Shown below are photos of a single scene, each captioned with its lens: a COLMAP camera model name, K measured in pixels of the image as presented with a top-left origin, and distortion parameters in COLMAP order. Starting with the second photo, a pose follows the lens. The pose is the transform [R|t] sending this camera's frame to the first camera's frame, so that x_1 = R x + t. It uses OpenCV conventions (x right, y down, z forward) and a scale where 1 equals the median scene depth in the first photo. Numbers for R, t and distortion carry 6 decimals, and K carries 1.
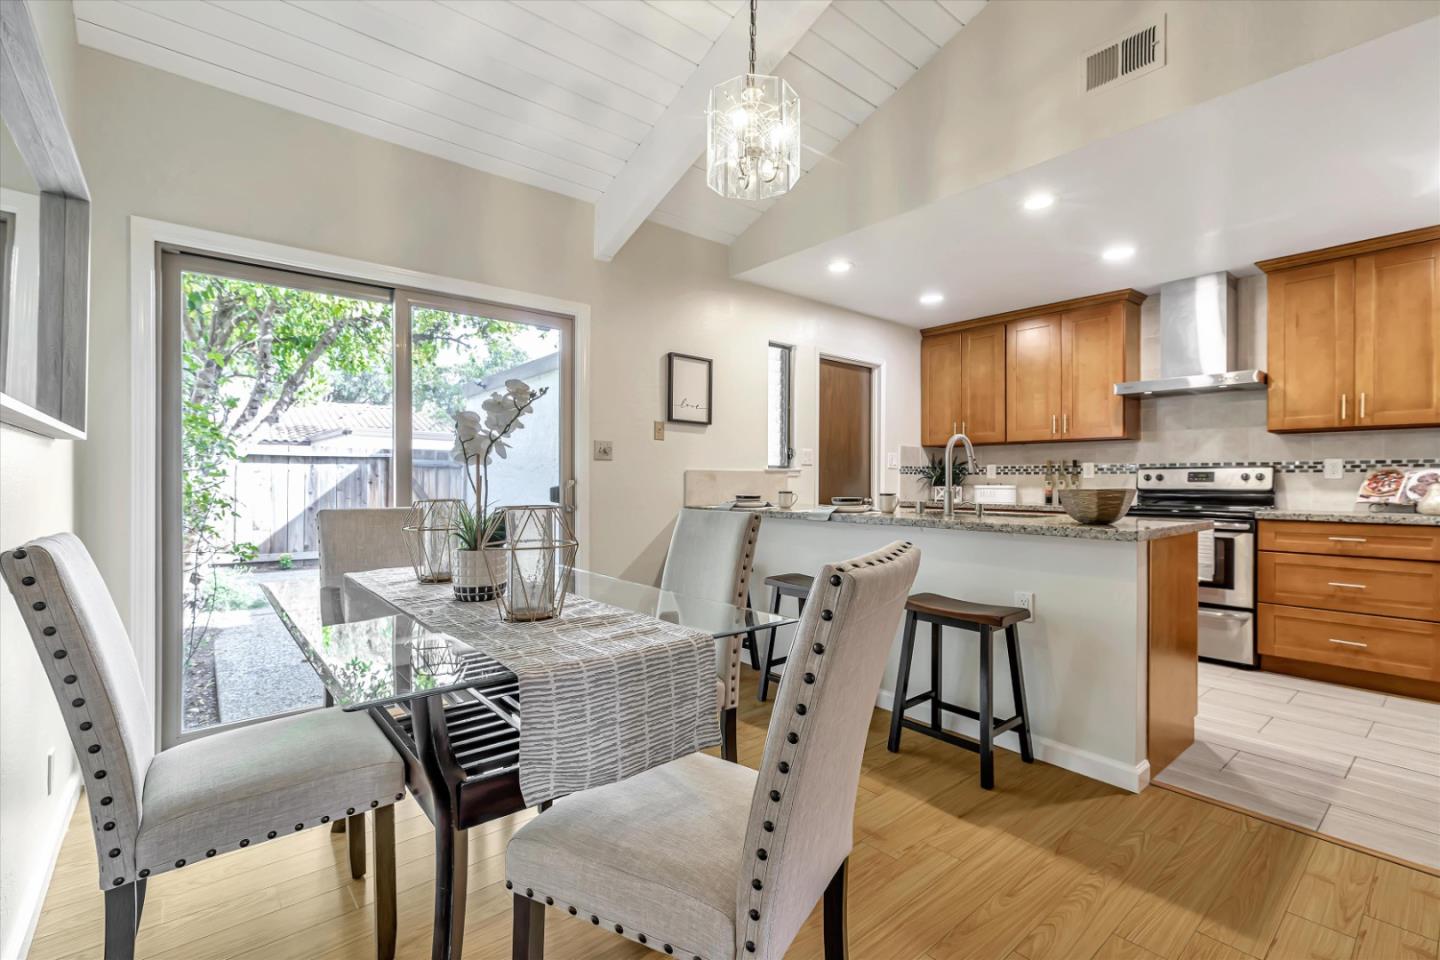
lens RADIAL K [[642.1, 0, 721.4], [0, 642.1, 478.8], [0, 0, 1]] dist [0.009923, -0.001919]
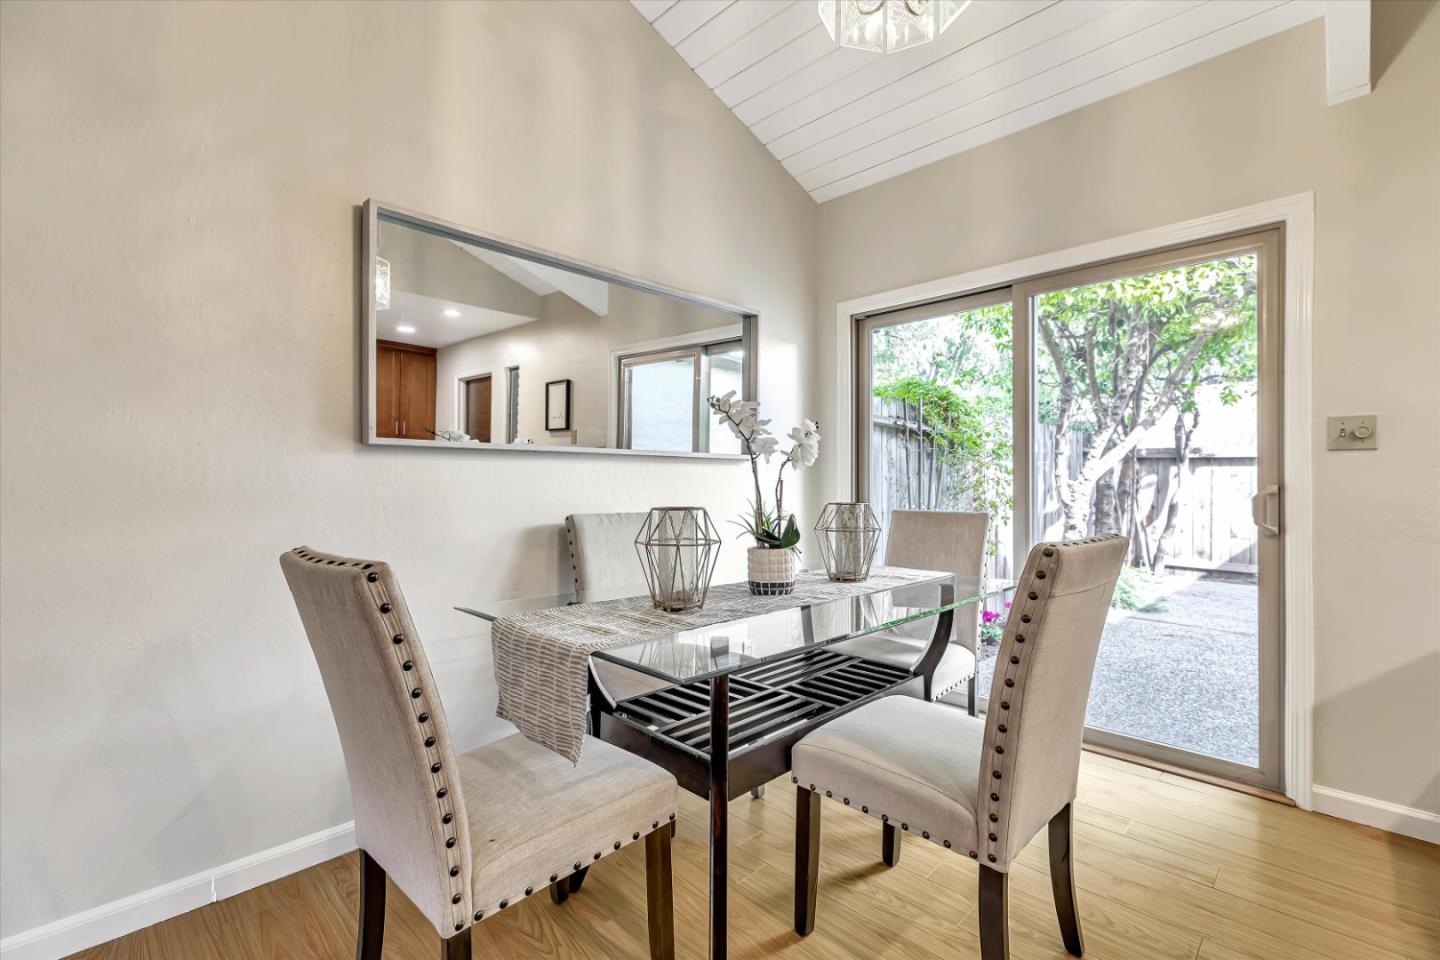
lens RADIAL K [[642.1, 0, 716.4], [0, 642.1, 479.6], [0, 0, 1]] dist [0.009923, -0.001919]
pose [[0.094454, -0.004941, -0.995517, 0.299473], [0.000722, 0.999988, -0.004895, -0.000912], [0.995529, -0.000257, 0.094456, 0.345697]]
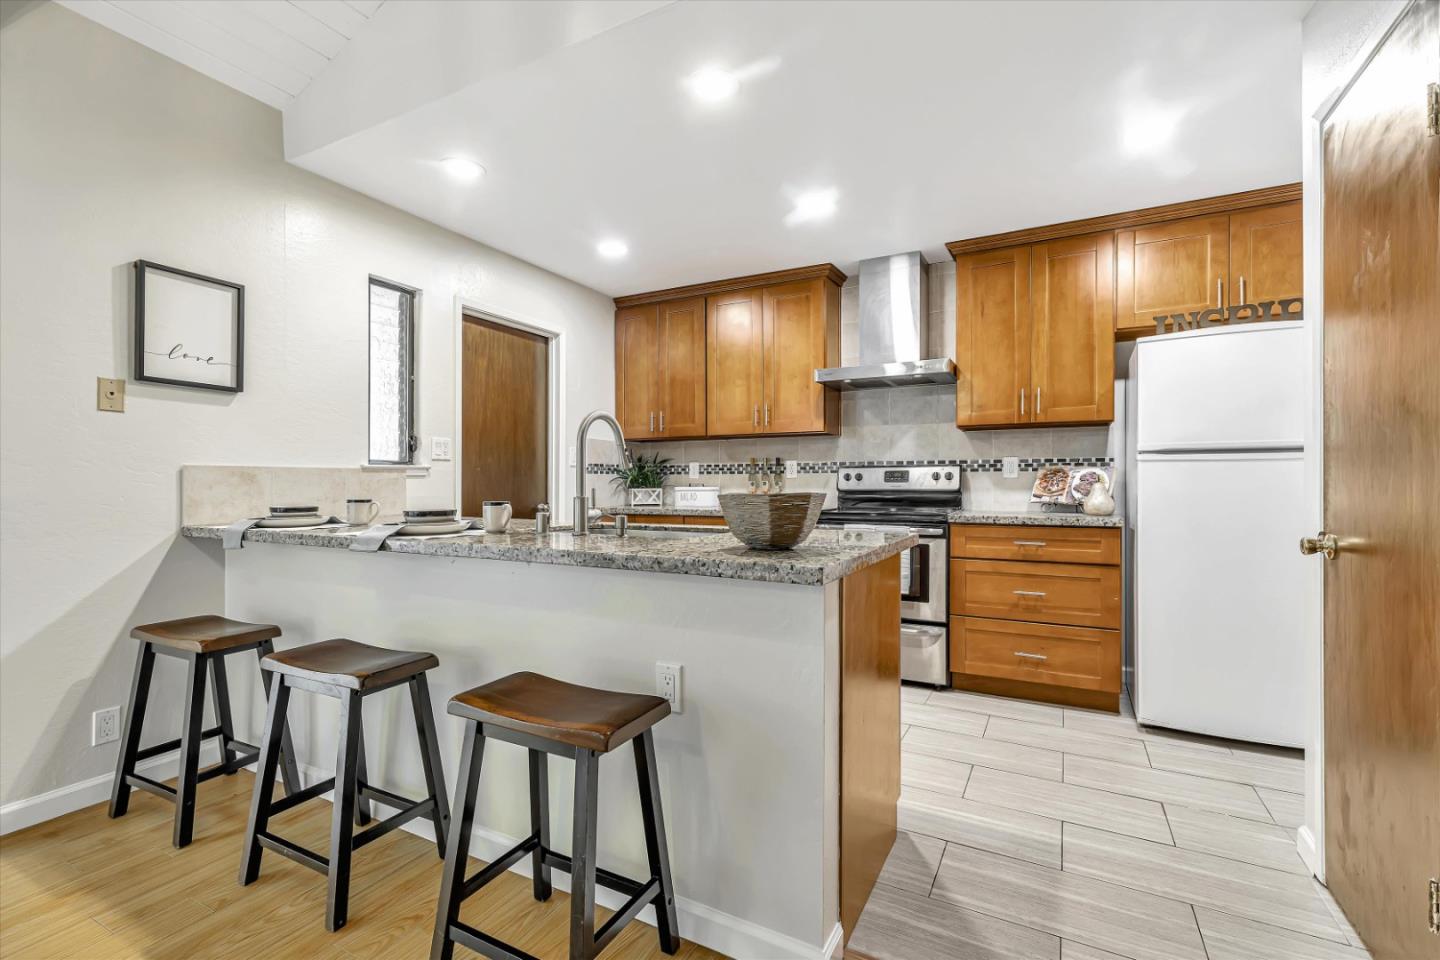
lens RADIAL K [[642.1, 0, 718.8], [0, 642.1, 482.6], [0, 0, 1]] dist [0.009923, -0.001919]
pose [[0.928784, -0.004401, 0.370595, 0.180670], [0.002942, 0.999986, 0.004502, 0.001213], [-0.370609, -0.003091, 0.928784, 0.260977]]
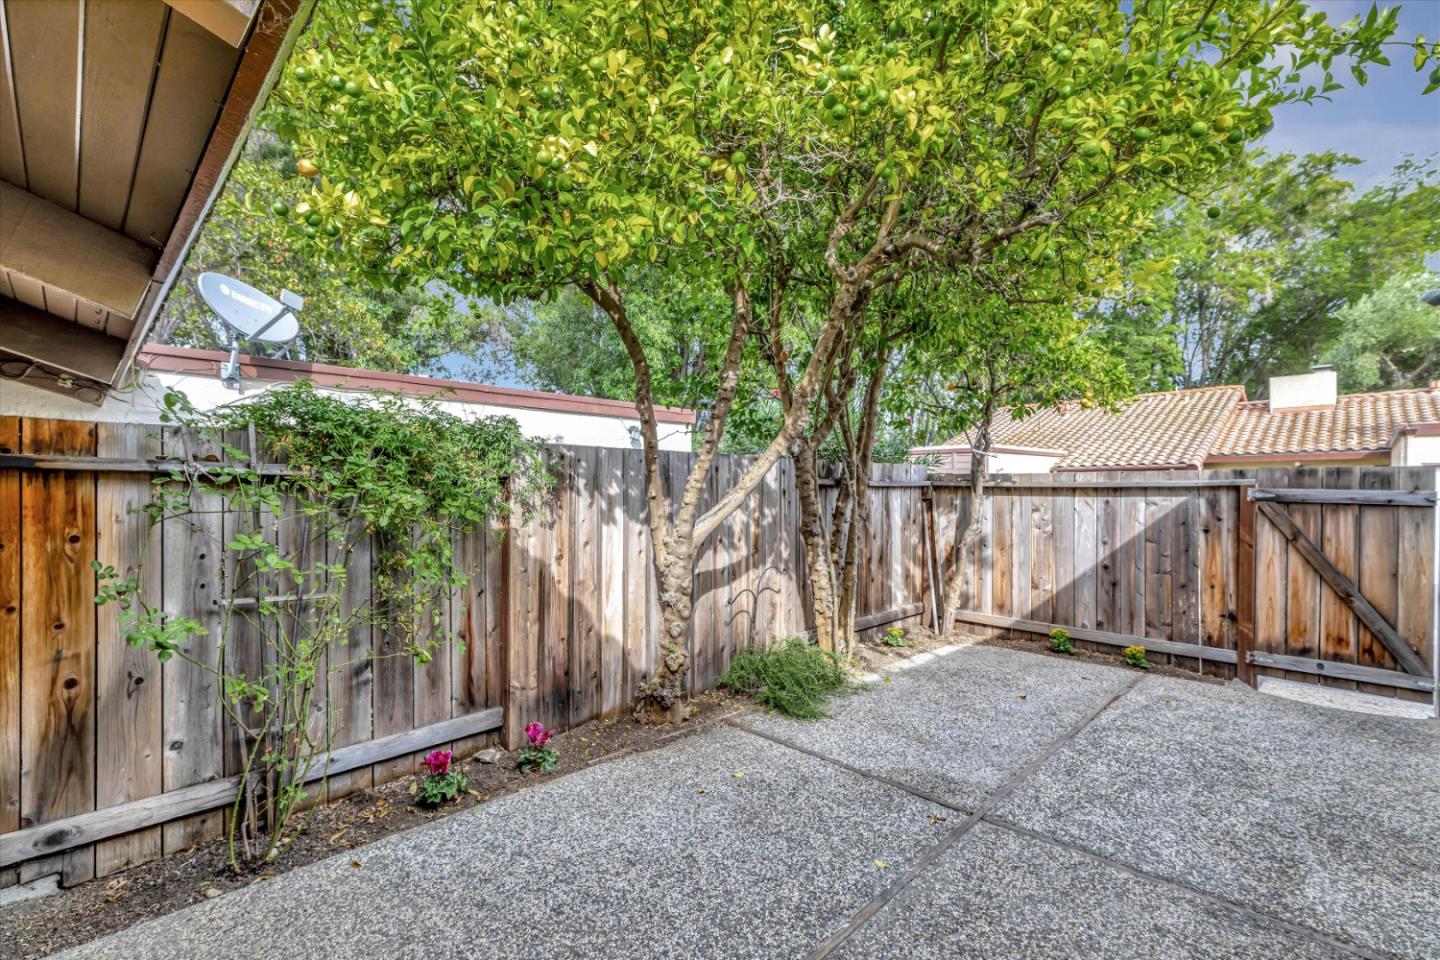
lens RADIAL K [[642.1, 0, 719.2], [0, 642.1, 484.7], [0, 0, 1]] dist [0.009923, -0.001919]
pose [[0.090411, -0.006533, -0.995883, -0.046471], [-0.001819, 0.999976, -0.006725, -0.068883], [0.995903, 0.002419, 0.090397, 1.208588]]
